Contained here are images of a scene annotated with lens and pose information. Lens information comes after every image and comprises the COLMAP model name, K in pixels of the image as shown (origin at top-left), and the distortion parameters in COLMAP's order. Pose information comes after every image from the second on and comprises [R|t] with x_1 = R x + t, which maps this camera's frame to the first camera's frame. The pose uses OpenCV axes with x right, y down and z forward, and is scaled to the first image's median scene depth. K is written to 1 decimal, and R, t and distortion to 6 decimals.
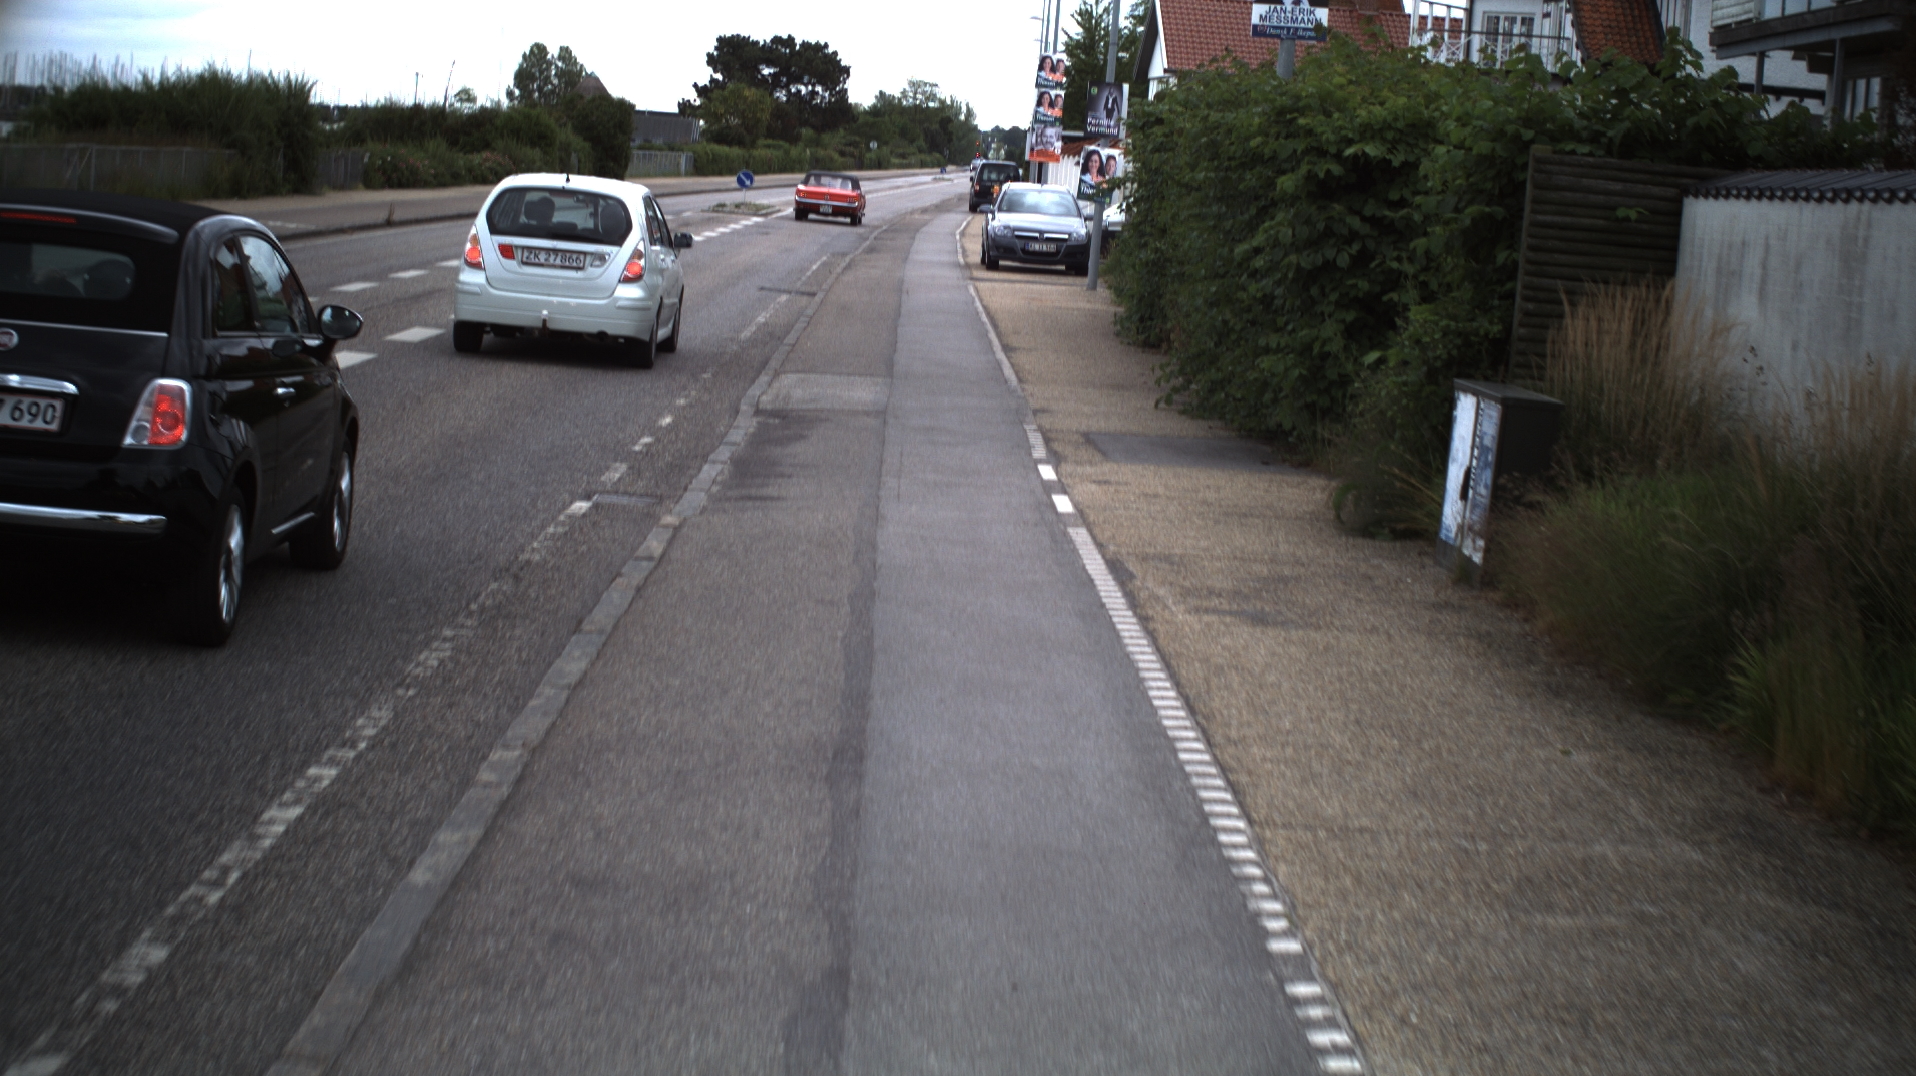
lens RADIAL K [[2883.1, 0, 953.5], [0, 2883.1, 541.4], [0, 0, 1]] dist [-0.201696, 0.000000]
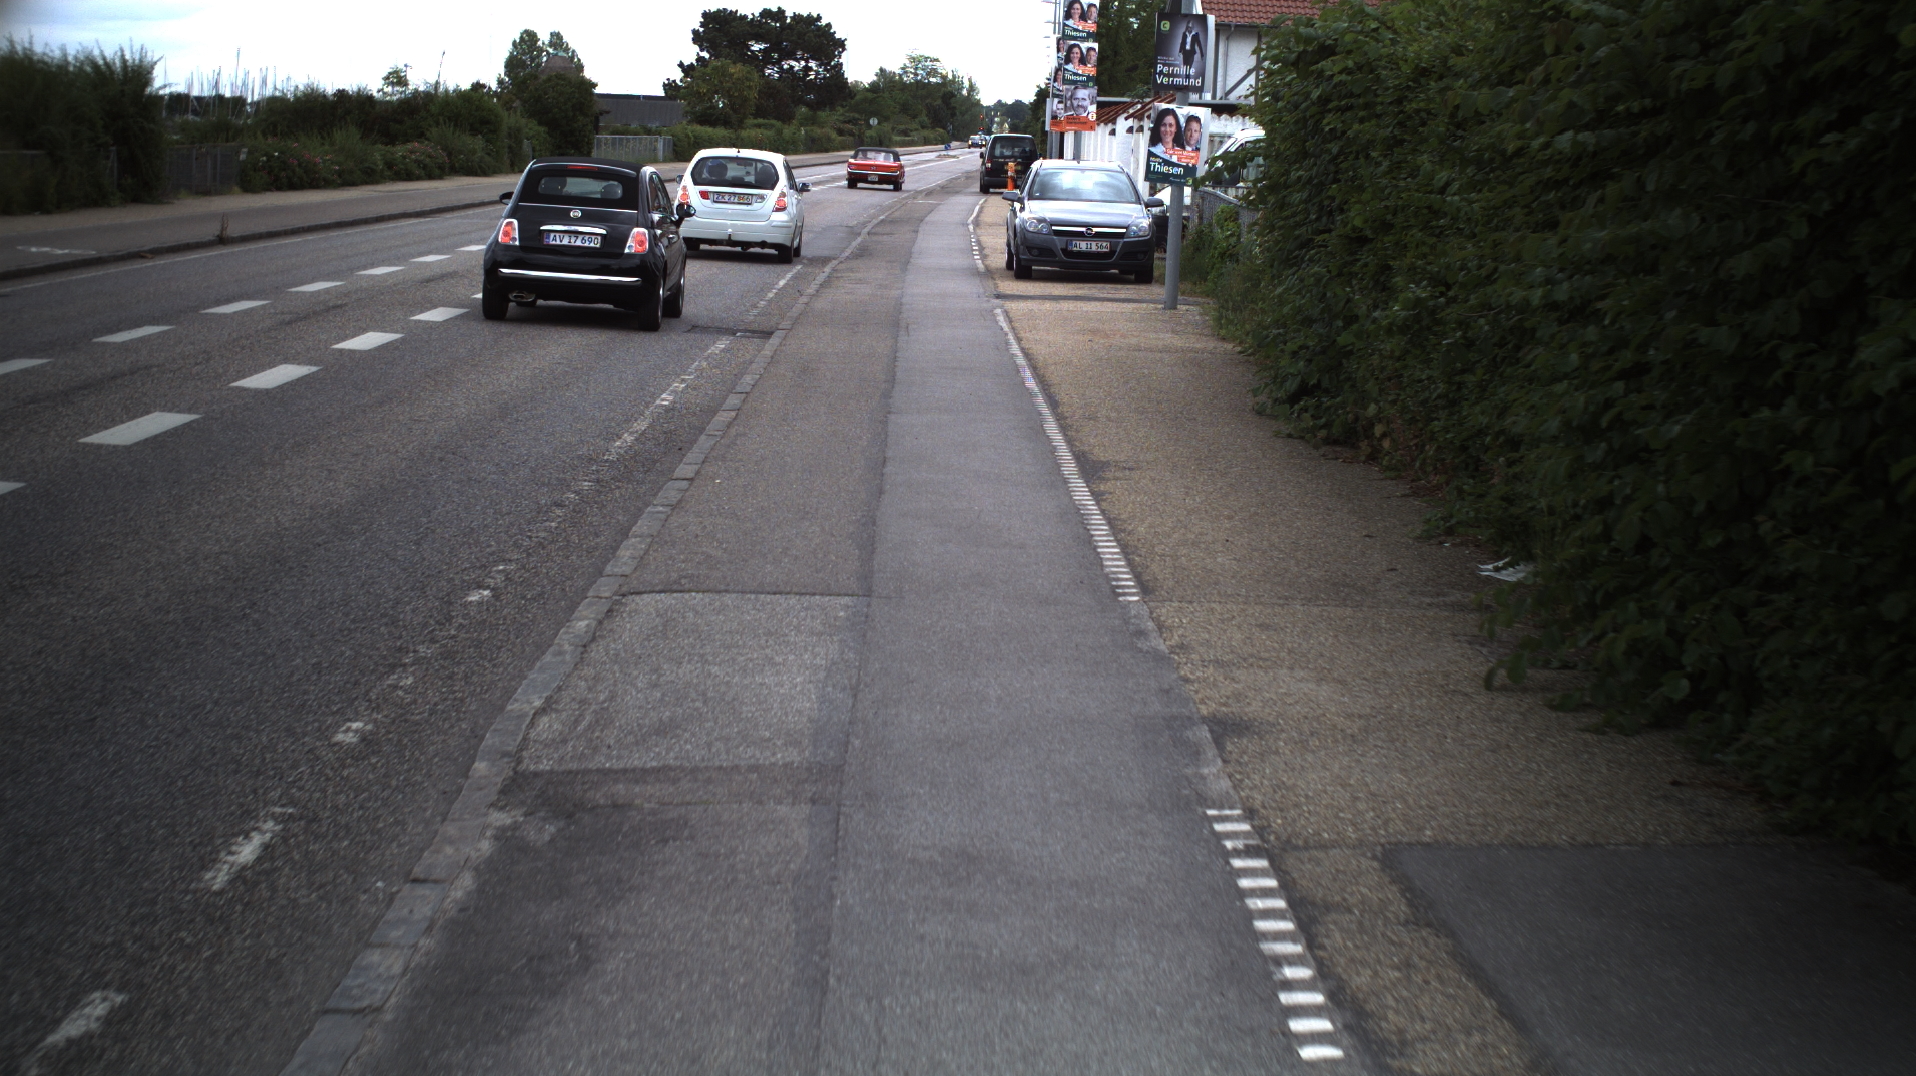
lens RADIAL K [[2877.1, 0, 963.9], [0, 2877.1, 529.0], [0, 0, 1]] dist [-0.214102, 0.000000]
pose [[0.999512, -0.031189, -0.001703, -0.003664], [0.031196, 0.999504, 0.004247, -0.050286], [0.001569, -0.004298, 0.999990, 0.392432]]
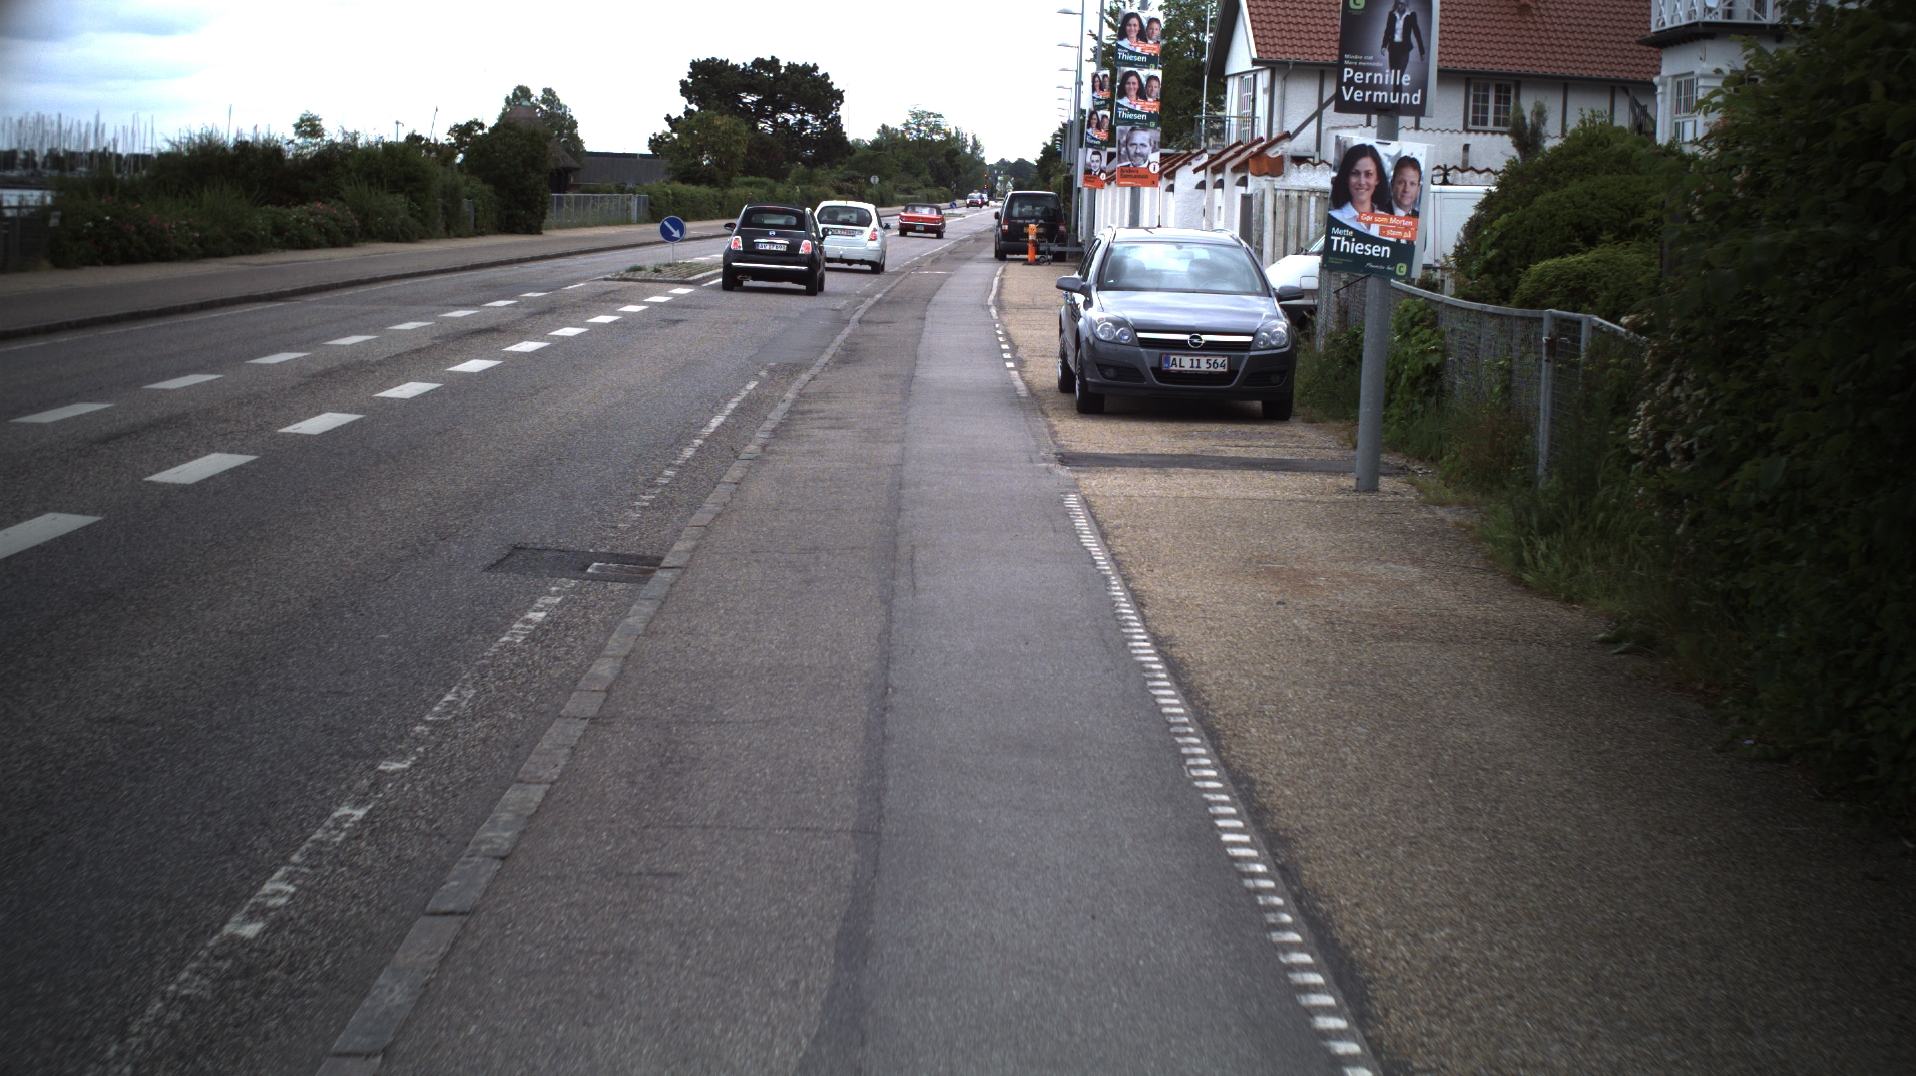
lens RADIAL K [[2877.1, 0, 964.5], [0, 2877.1, 546.7], [0, 0, 1]] dist [-0.214102, 0.000000]
pose [[0.999448, -0.033149, -0.002228, -0.010576], [0.033125, 0.999403, -0.009843, -0.101380], [0.002553, 0.009763, 0.999949, 0.779389]]
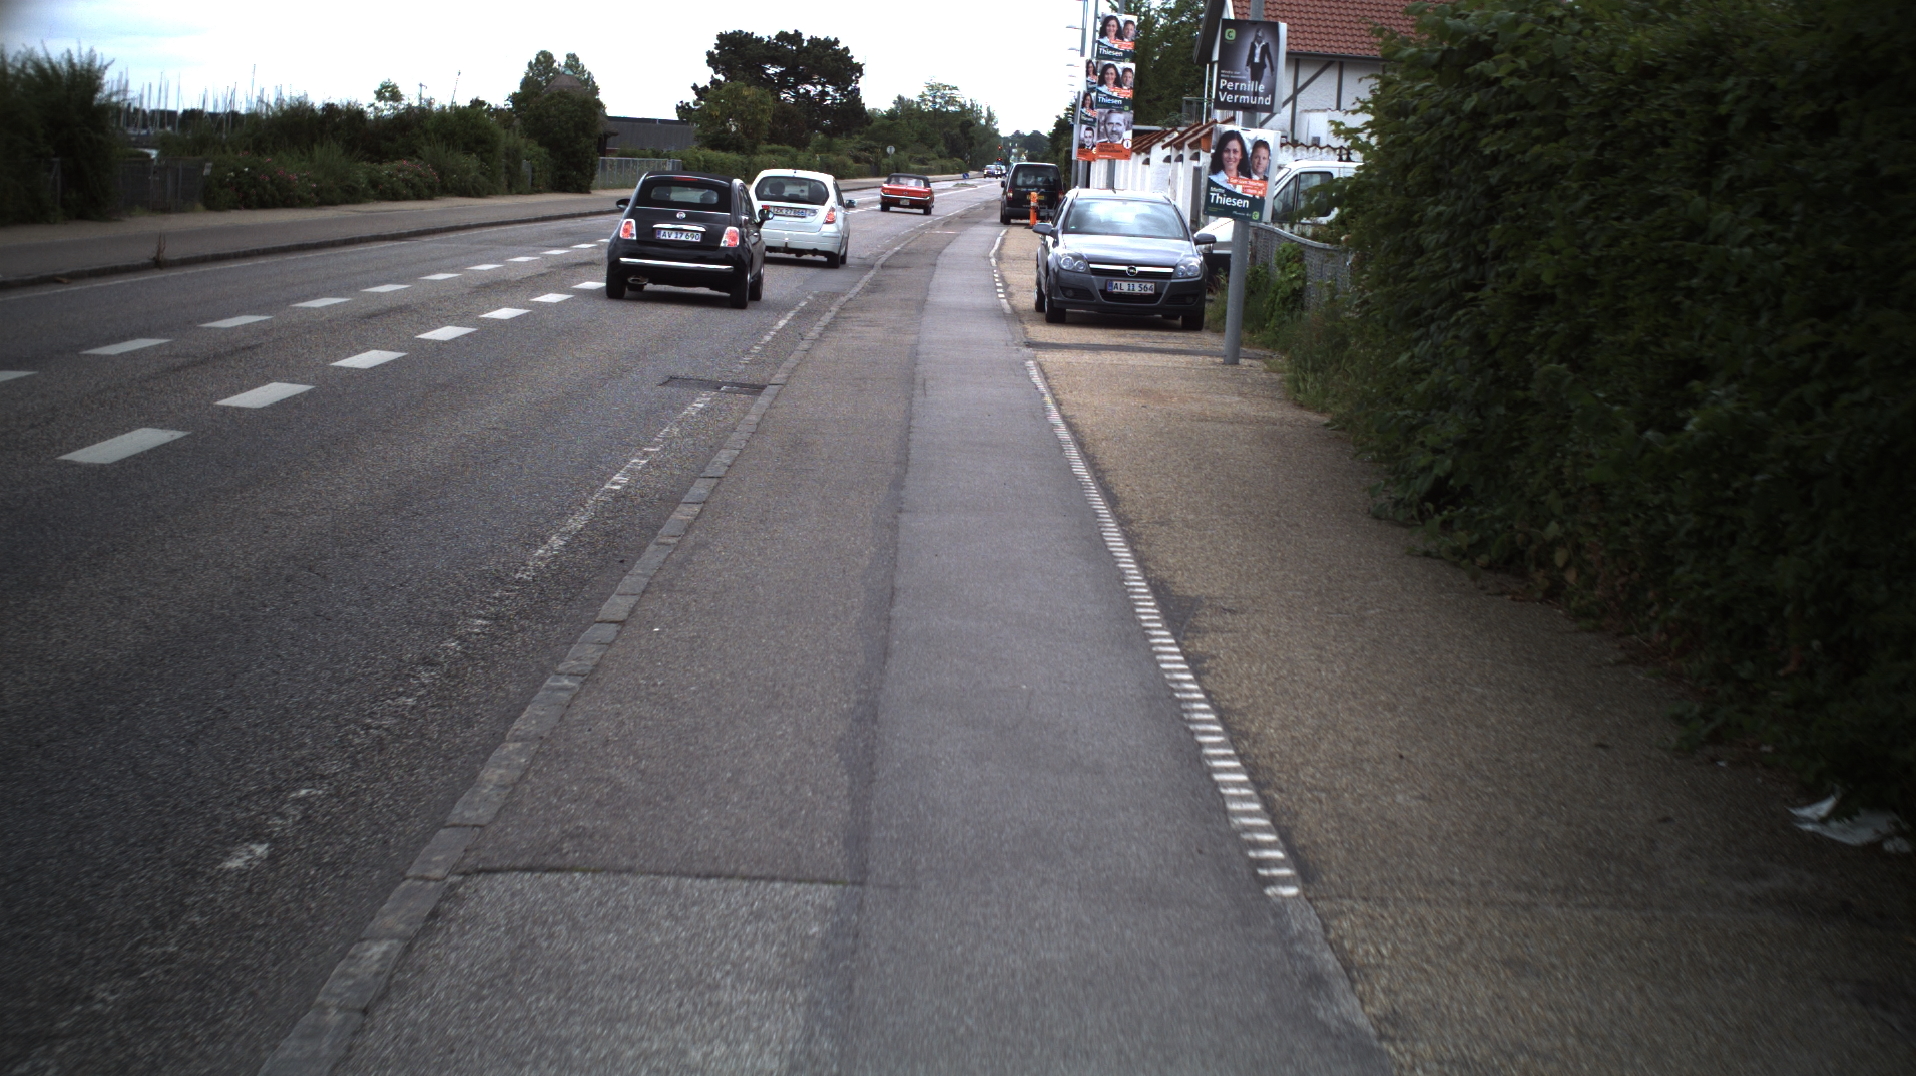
lens RADIAL K [[2877.1, 0, 960.3], [0, 2877.1, 532.3], [0, 0, 1]] dist [-0.214102, 0.000000]
pose [[0.999876, -0.014344, -0.006434, -0.006795], [0.014312, 0.999885, -0.005030, -0.065576], [0.006506, 0.004937, 0.999967, 0.522266]]
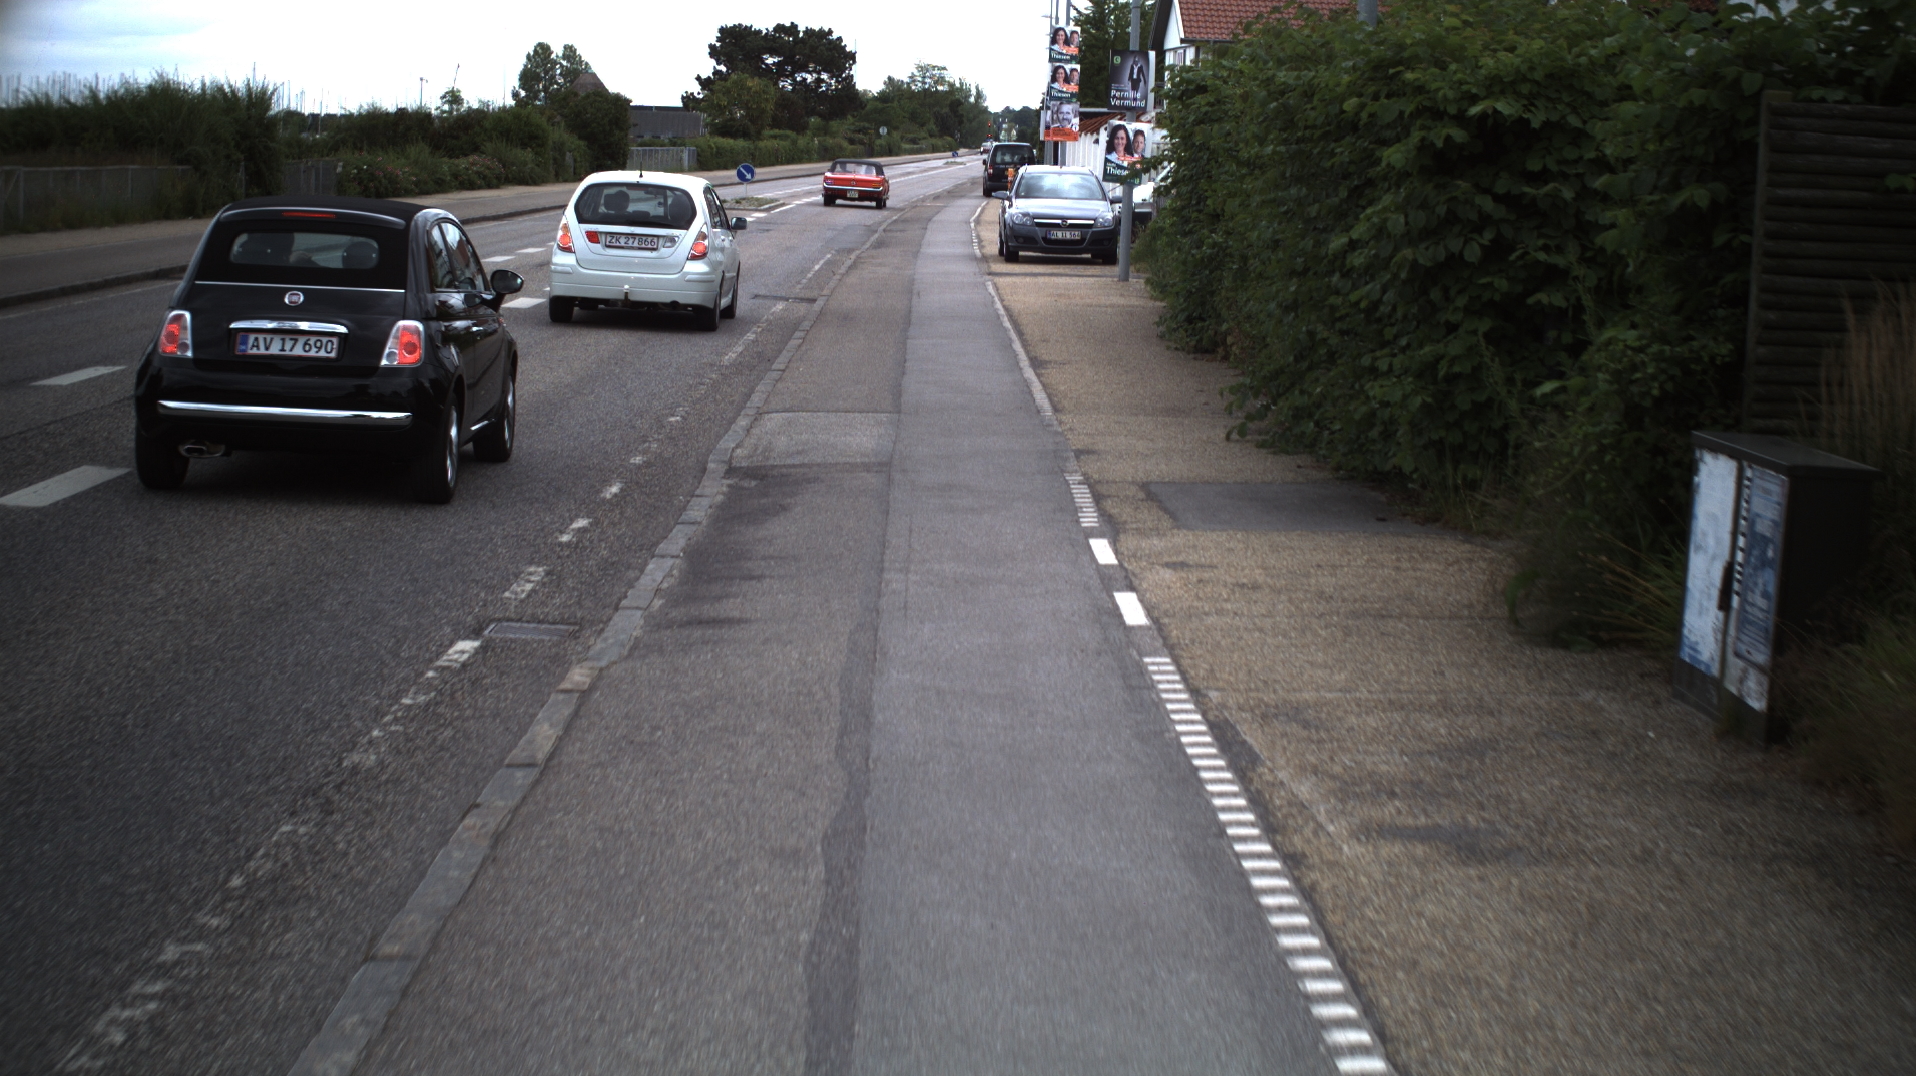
lens RADIAL K [[2879.3, 0, 961.6], [0, 2879.3, 538.0], [0, 0, 1]] dist [-0.193935, 0.000000]
pose [[0.999110, -0.041592, -0.006961, 0.000448], [0.041625, 0.999122, 0.004690, -0.017561], [0.006759, -0.004976, 0.999965, 0.131067]]
